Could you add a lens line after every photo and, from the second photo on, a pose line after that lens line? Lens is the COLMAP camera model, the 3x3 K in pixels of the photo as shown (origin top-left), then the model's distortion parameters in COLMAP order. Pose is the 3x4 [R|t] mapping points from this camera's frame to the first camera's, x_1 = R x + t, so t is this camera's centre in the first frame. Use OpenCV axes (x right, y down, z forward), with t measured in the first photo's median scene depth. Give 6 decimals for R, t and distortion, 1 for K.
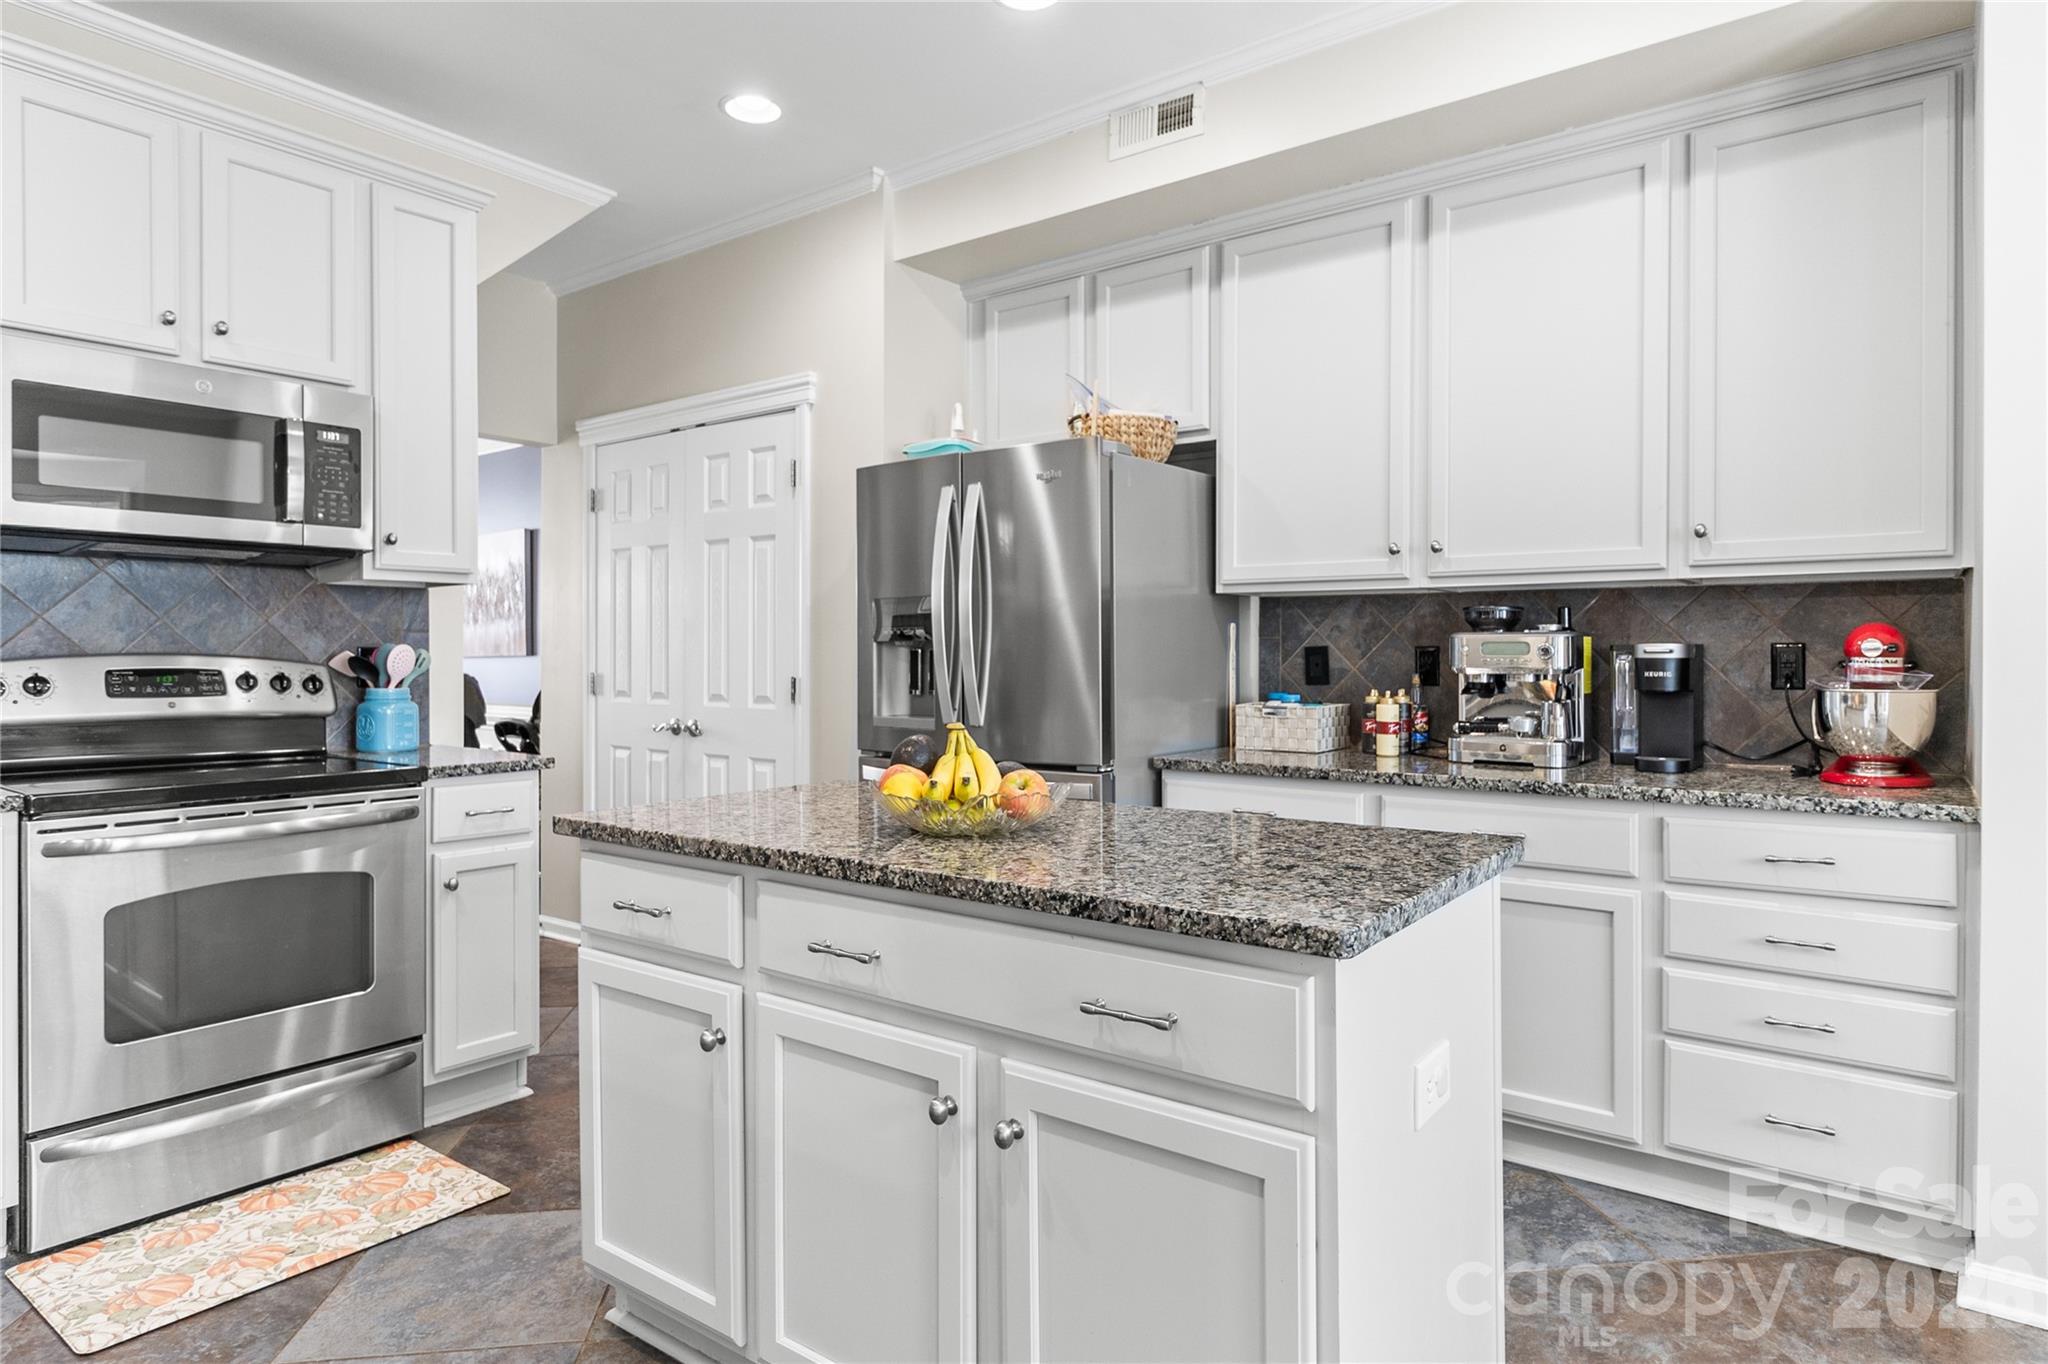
lens RADIAL K [[1165.8, 0, 1030.7], [0, 1165.8, 665.6], [0, 0, 1]] dist [0.005940, -0.004444]
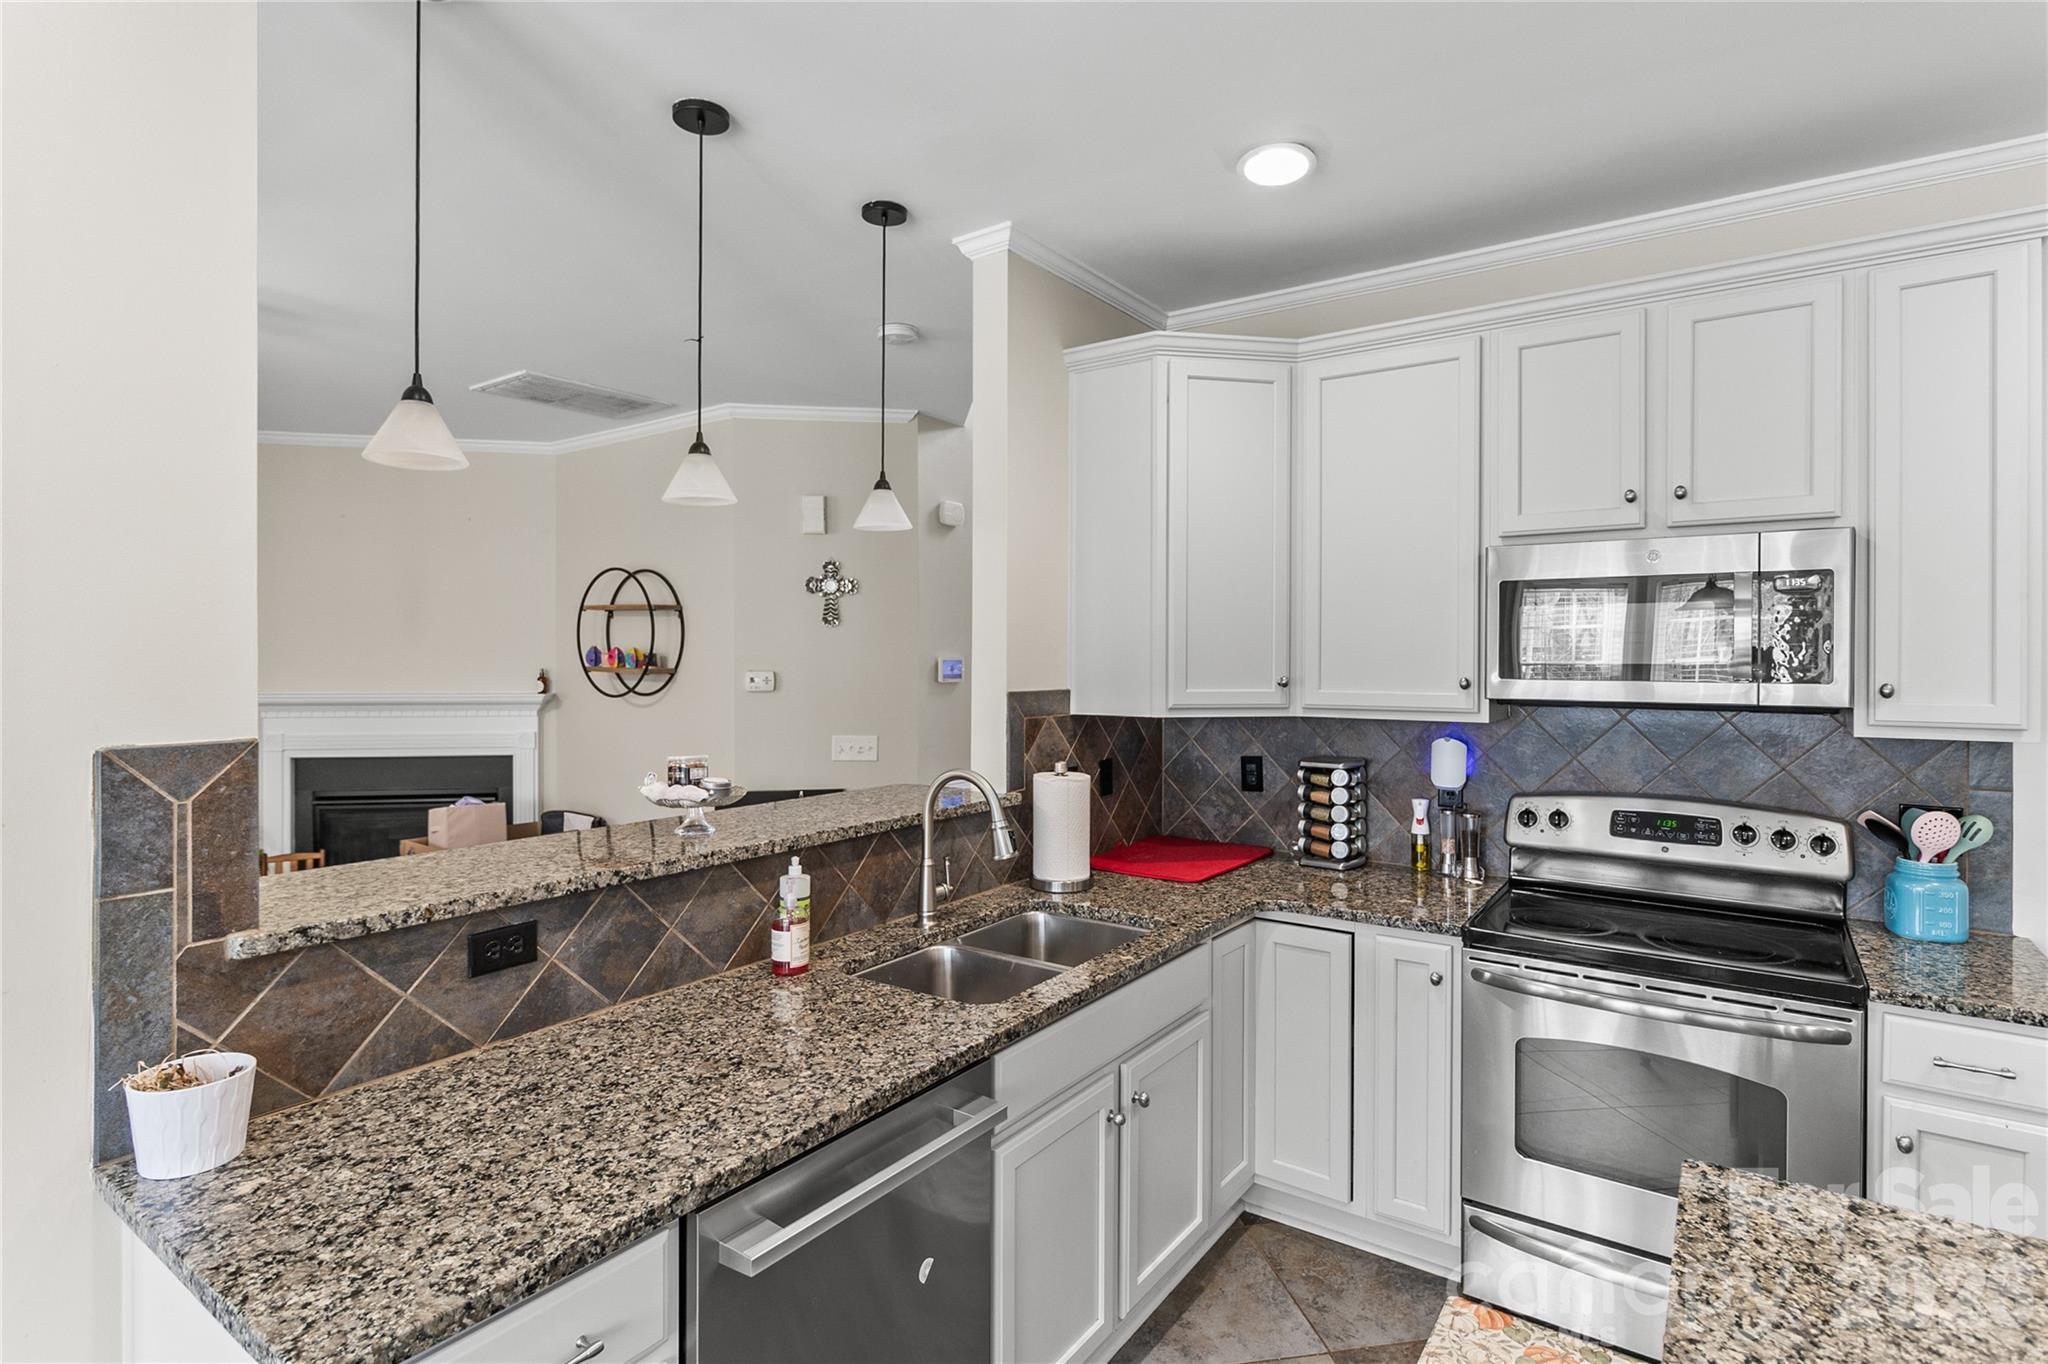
lens RADIAL K [[1017.2, 0, 1028.4], [0, 1017.2, 664.2], [0, 0, 1]] dist [-0.001268, -0.000469]
pose [[0.049558, 0.004620, -0.998761, 0.156435], [-0.014373, 0.999889, 0.003912, -0.129901], [0.998668, 0.014162, 0.049619, 0.375642]]
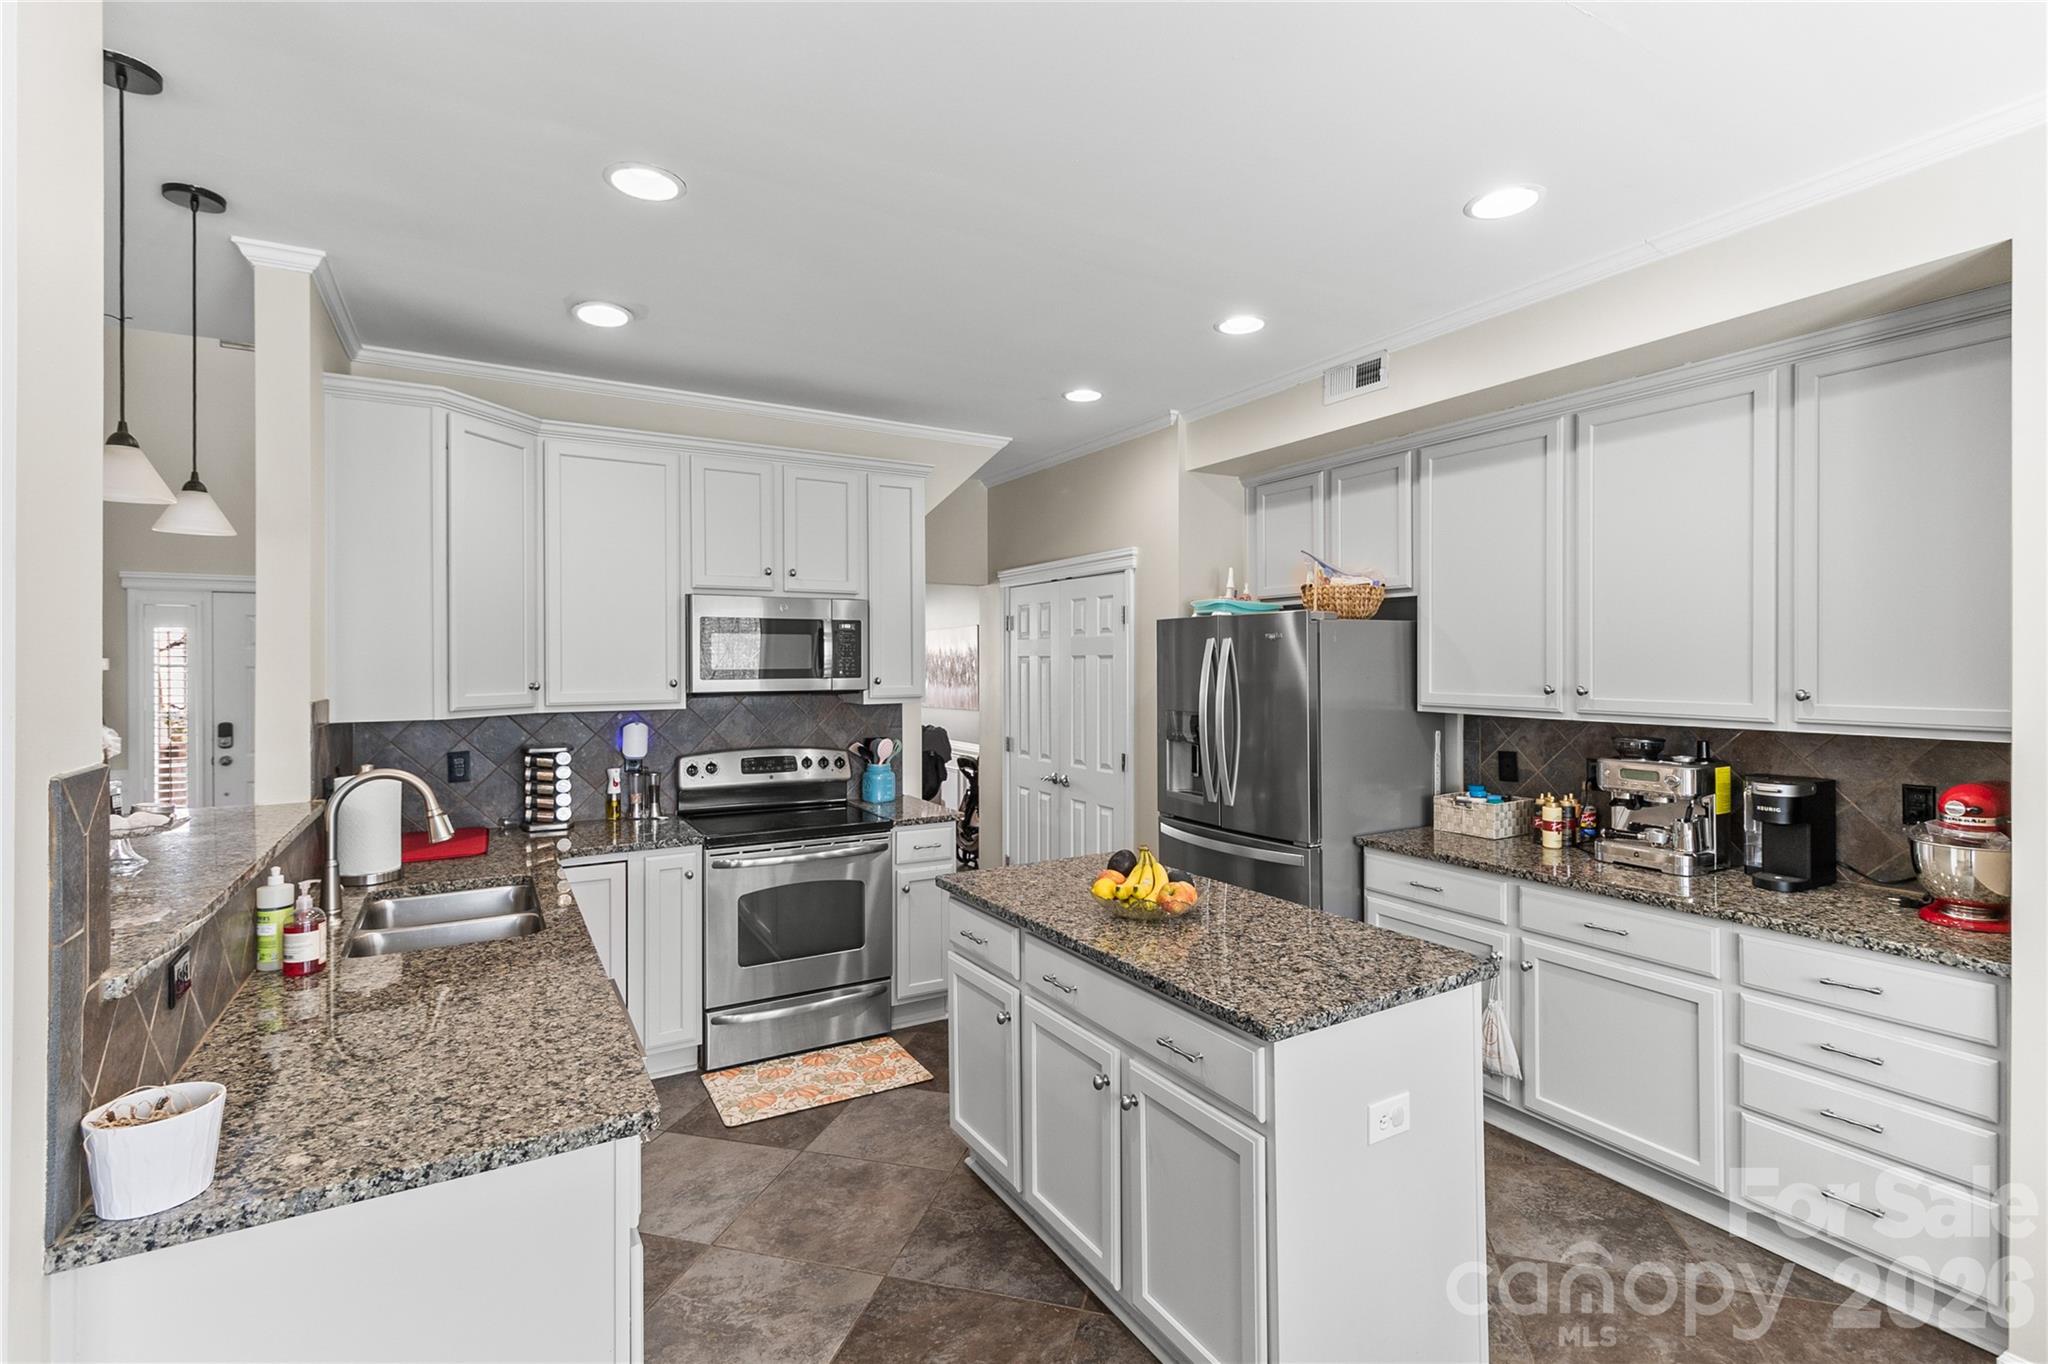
lens RADIAL K [[936.8, 0, 1018.2], [0, 936.8, 673.7], [0, 0, 1]] dist [0.007170, -0.000226]
pose [[0.920924, -0.001902, -0.389738, 0.187598], [0.001755, 0.999998, -0.000733, -0.125829], [0.389738, -0.000009, 0.920926, -0.194263]]
